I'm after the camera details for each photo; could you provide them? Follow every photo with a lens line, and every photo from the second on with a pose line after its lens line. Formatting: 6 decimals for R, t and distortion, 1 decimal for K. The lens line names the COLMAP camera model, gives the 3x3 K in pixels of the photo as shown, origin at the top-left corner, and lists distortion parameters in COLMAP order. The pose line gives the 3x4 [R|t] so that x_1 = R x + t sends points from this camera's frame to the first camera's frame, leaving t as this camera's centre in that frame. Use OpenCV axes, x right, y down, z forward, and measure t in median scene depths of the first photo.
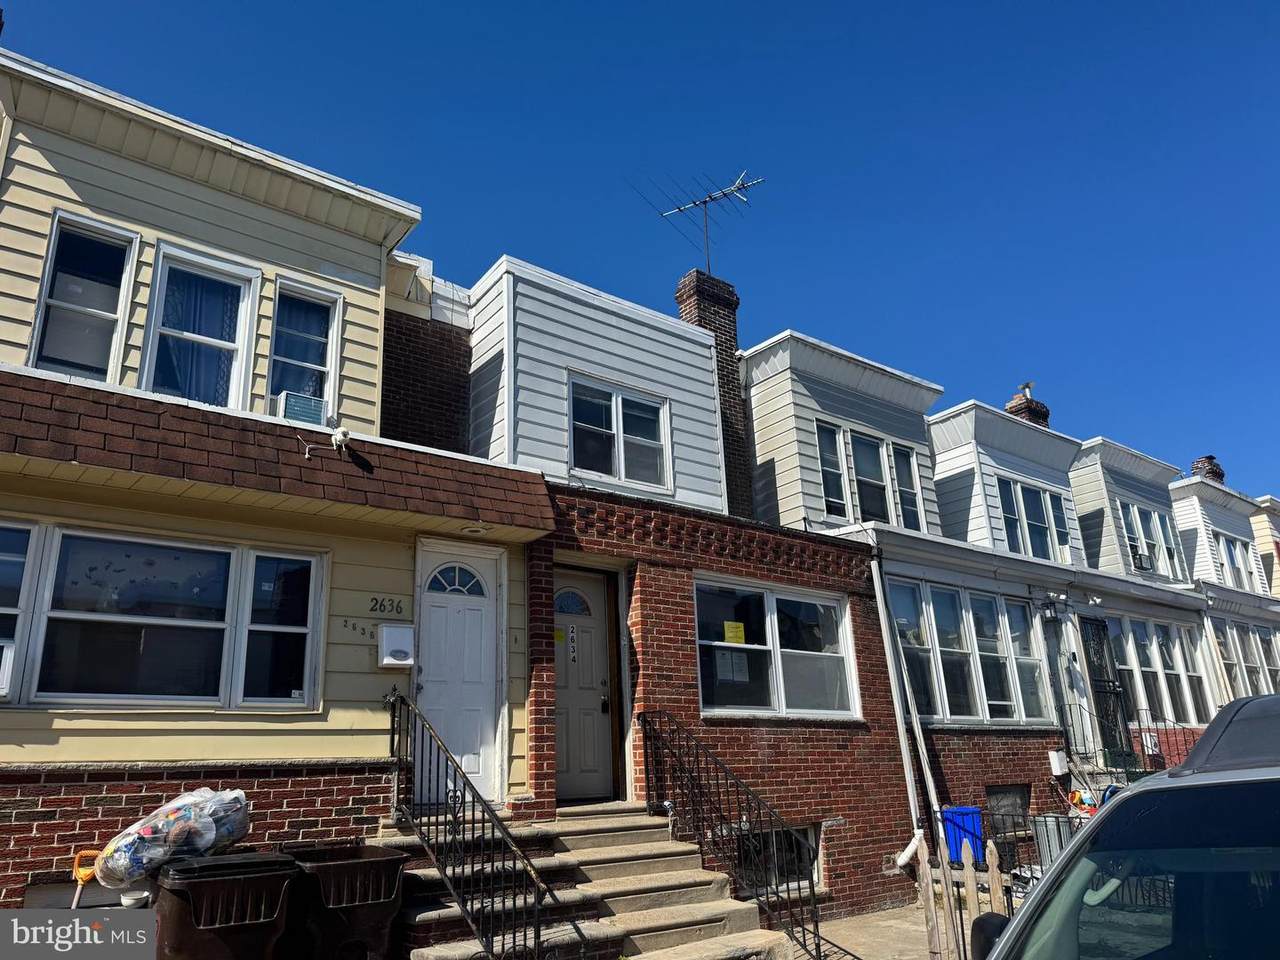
lens RADIAL K [[915.6, 0, 644.2], [0, 915.6, 484.9], [0, 0, 1]] dist [0.073682, -0.104606]
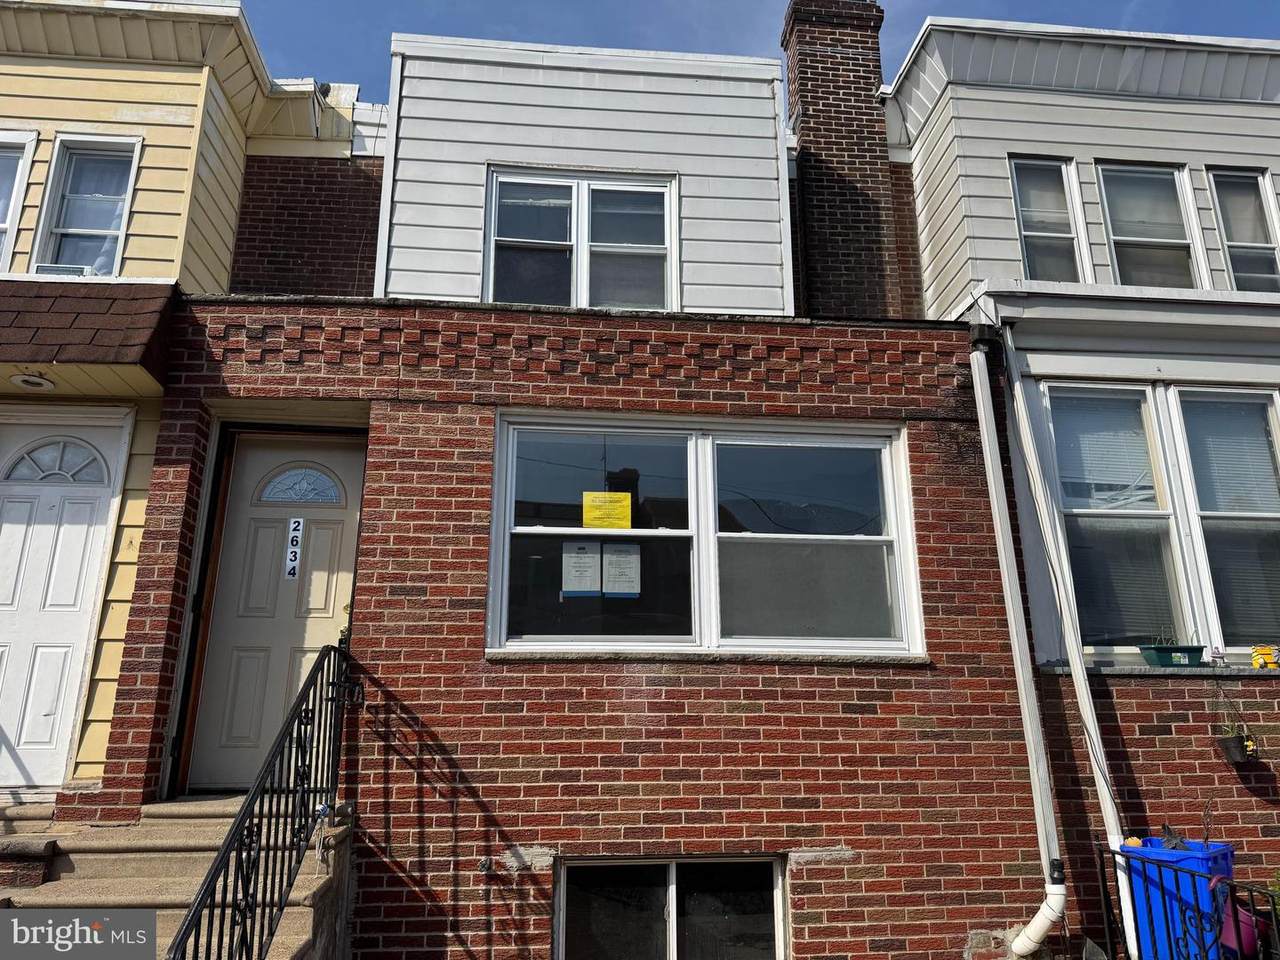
lens RADIAL K [[915.6, 0, 644.2], [0, 915.6, 484.9], [0, 0, 1]] dist [0.073682, -0.104606]
pose [[0.832047, -0.118243, -0.541956, 0.393511], [0.144374, 0.989506, 0.005764, 0.135187], [0.535588, -0.083040, 0.840387, 0.496305]]
